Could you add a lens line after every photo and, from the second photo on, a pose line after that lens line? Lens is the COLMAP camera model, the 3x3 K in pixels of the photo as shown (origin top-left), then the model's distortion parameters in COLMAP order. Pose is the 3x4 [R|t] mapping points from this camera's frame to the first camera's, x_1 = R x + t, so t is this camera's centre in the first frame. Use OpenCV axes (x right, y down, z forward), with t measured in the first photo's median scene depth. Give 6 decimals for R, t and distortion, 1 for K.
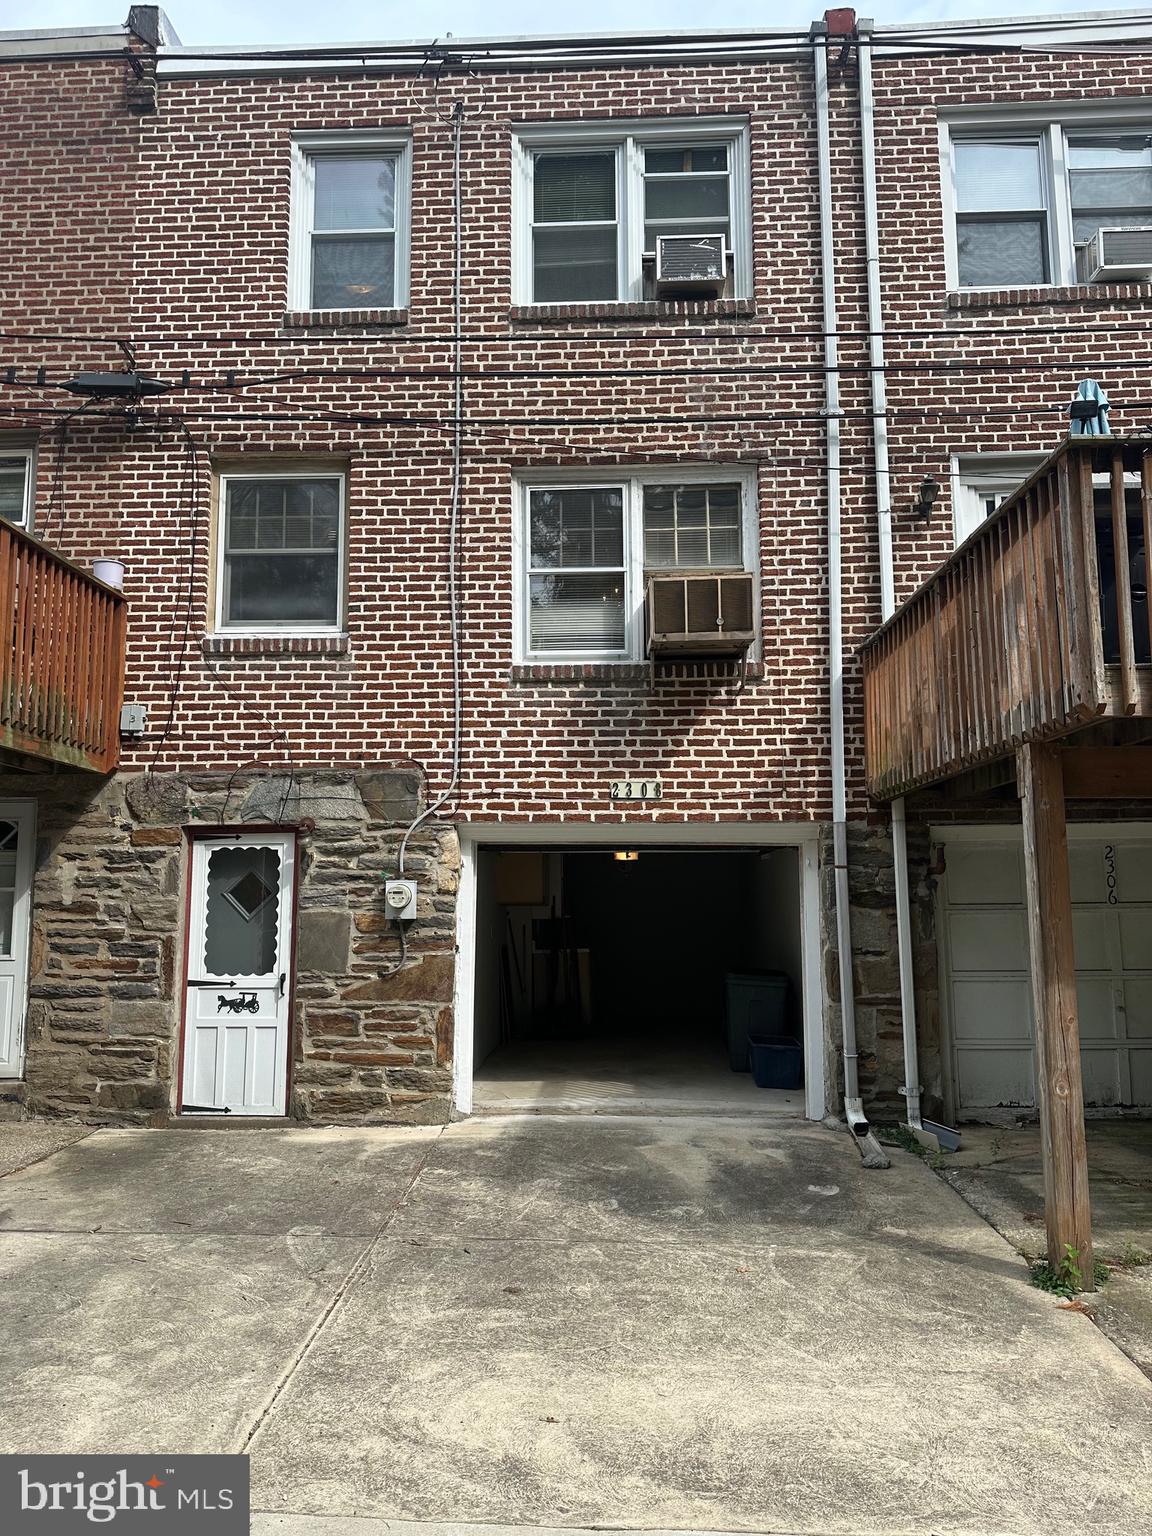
lens RADIAL K [[1092.9, 0, 571.5], [0, 1092.9, 771.2], [0, 0, 1]] dist [0.067802, -0.084194]
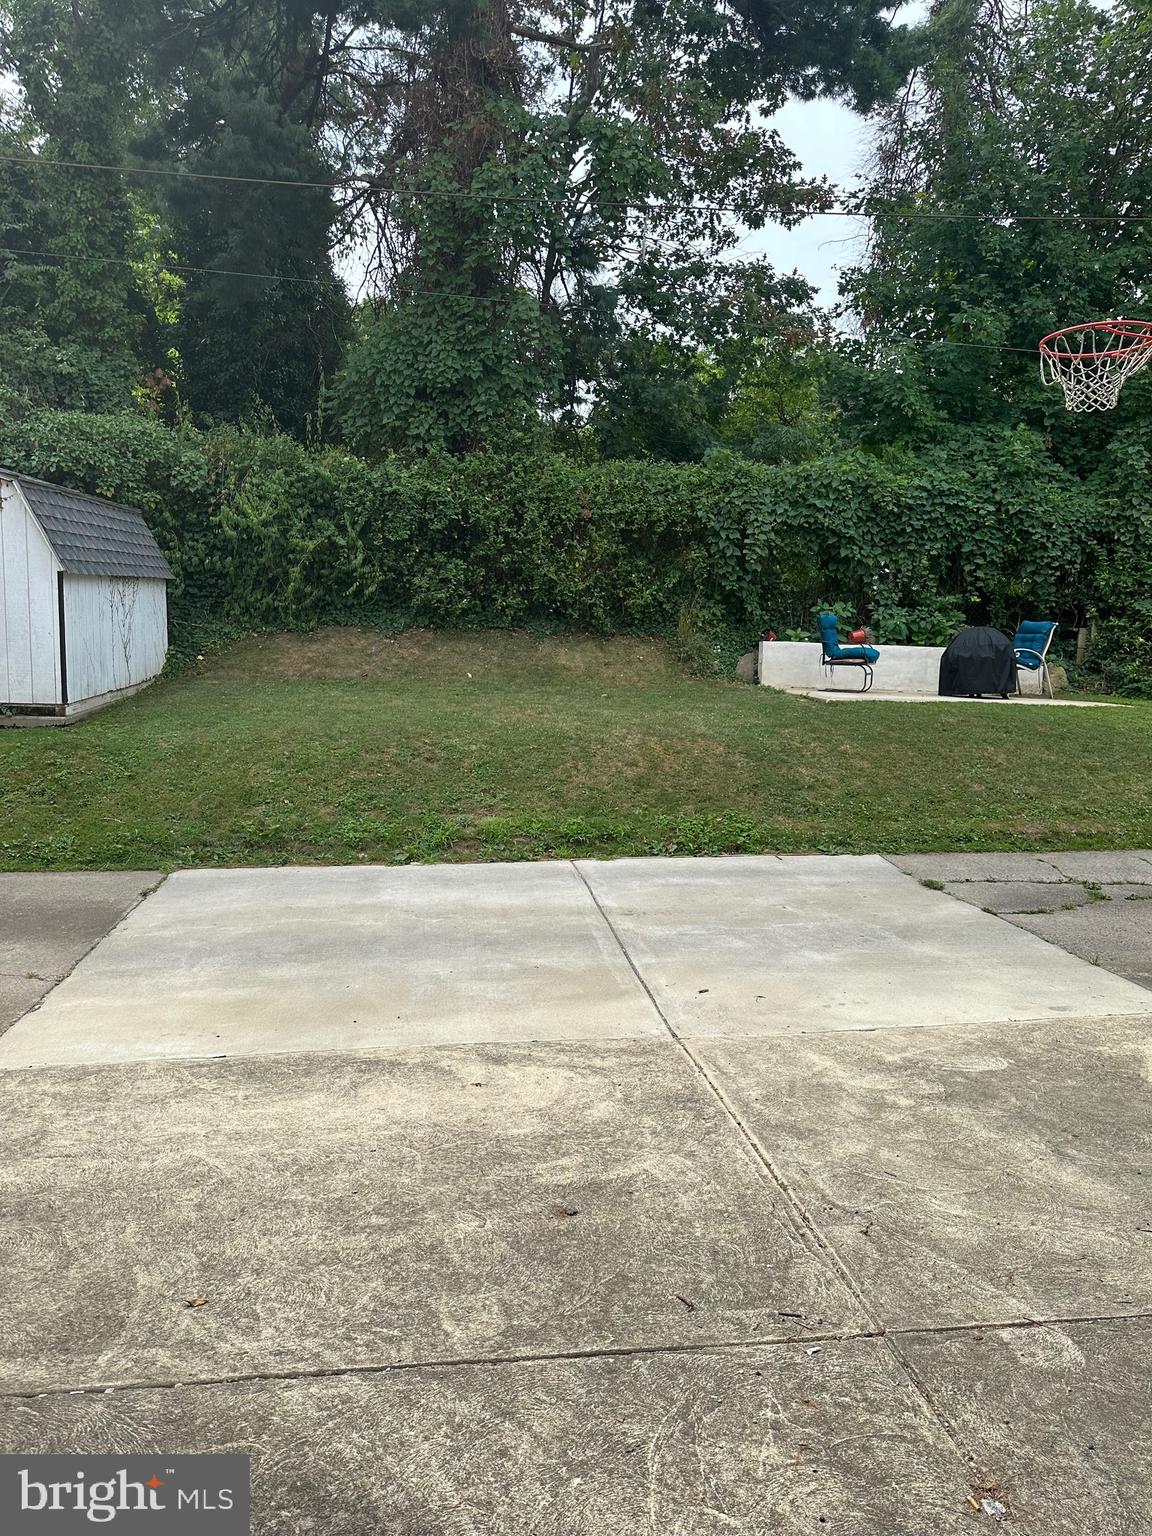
lens RADIAL K [[1092.9, 0, 580.8], [0, 1092.9, 769.8], [0, 0, 1]] dist [0.067802, -0.084194]
pose [[-0.985417, -0.007011, -0.170014, 0.063183], [-0.004294, 0.999857, -0.016343, 0.202456], [0.170104, -0.015374, -0.985306, 1.787346]]
